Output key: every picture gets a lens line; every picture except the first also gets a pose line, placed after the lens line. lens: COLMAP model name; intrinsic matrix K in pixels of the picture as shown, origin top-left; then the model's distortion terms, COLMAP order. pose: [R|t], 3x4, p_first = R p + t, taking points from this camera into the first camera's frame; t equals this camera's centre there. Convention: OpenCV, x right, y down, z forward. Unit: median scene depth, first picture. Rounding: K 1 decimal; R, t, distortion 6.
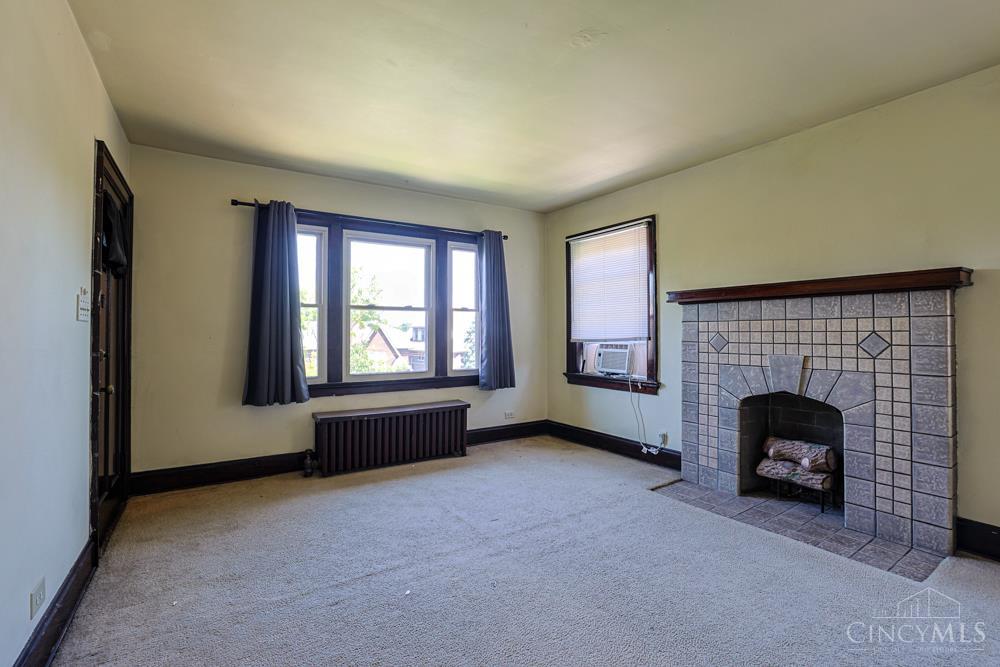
lens RADIAL K [[469.8, 0, 500.0], [0, 469.8, 333.5], [0, 0, 1]] dist [-0.000946, 0.000160]
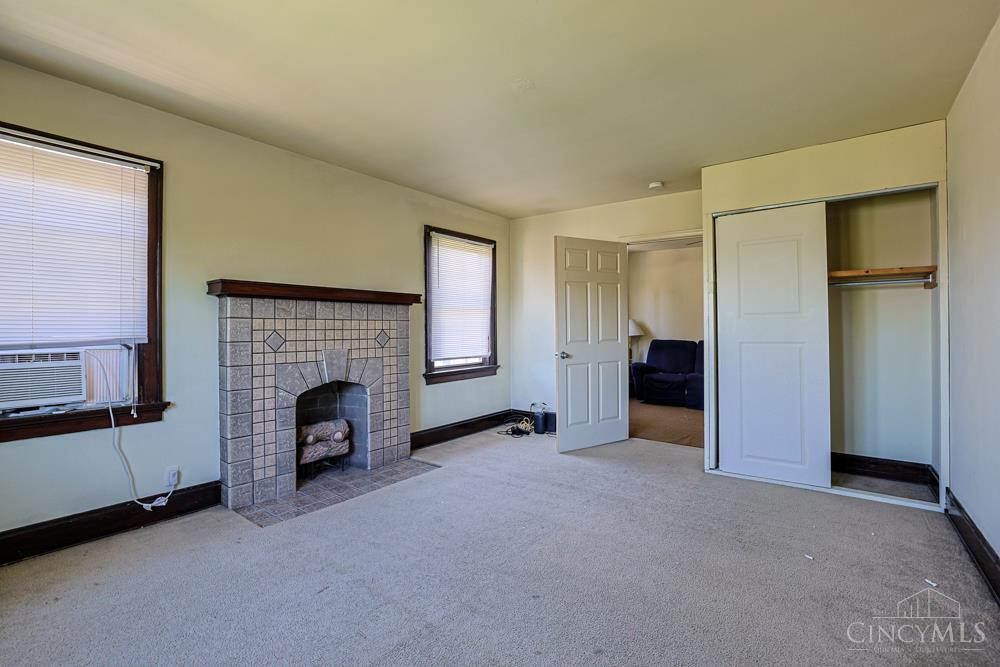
lens RADIAL K [[469.8, 0, 500.0], [0, 469.8, 333.5], [0, 0, 1]] dist [-0.000946, 0.000160]
pose [[-0.333566, -0.005228, 0.942712, -0.630083], [0.005983, 0.999953, 0.007662, -0.001108], [-0.942708, 0.008196, -0.333519, 0.975034]]
